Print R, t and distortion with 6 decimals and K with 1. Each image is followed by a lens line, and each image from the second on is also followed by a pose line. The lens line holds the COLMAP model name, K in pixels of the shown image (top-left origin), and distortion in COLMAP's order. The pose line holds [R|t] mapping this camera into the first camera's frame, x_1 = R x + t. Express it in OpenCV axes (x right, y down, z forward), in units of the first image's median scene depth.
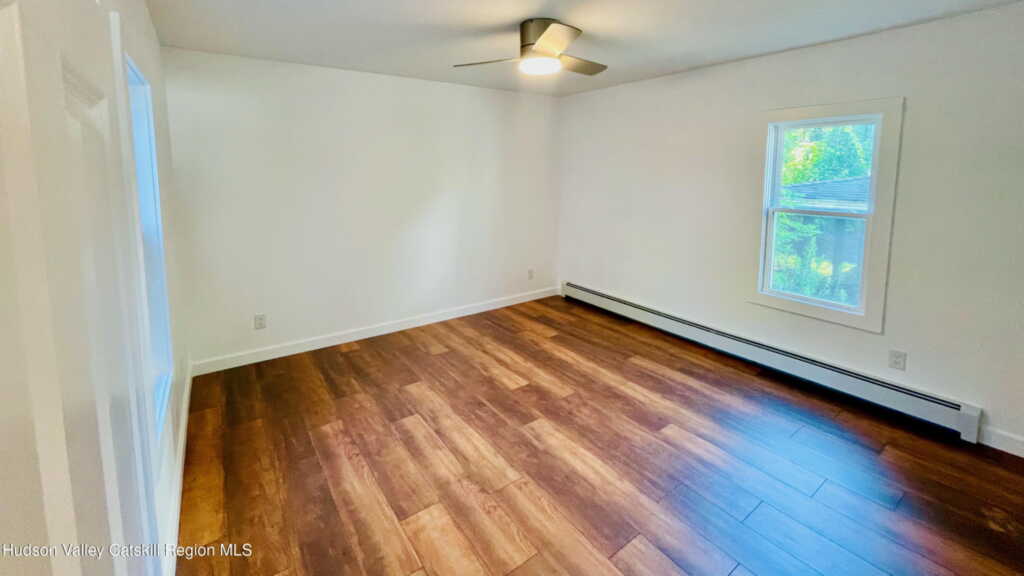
lens RADIAL K [[419.7, 0, 521.3], [0, 419.7, 284.8], [0, 0, 1]] dist [0.001637, 0.000263]
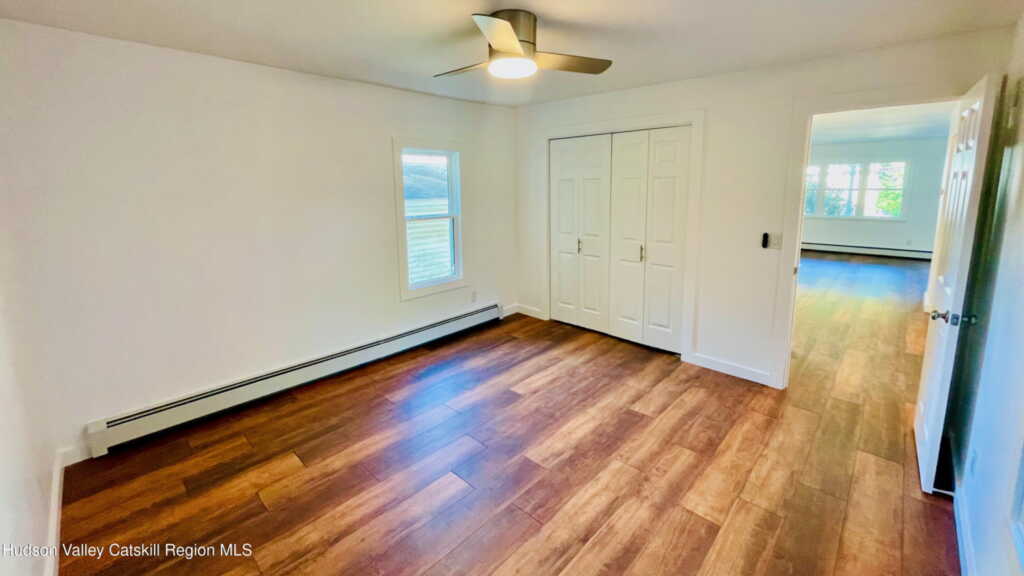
lens RADIAL K [[419.7, 0, 521.3], [0, 419.7, 290.2], [0, 0, 1]] dist [0.001637, 0.000263]
pose [[-0.209829, -0.239559, 0.947936, -0.804557], [0.266463, 0.918810, 0.291181, -0.308491], [-0.940728, 0.313688, -0.128959, 1.111982]]
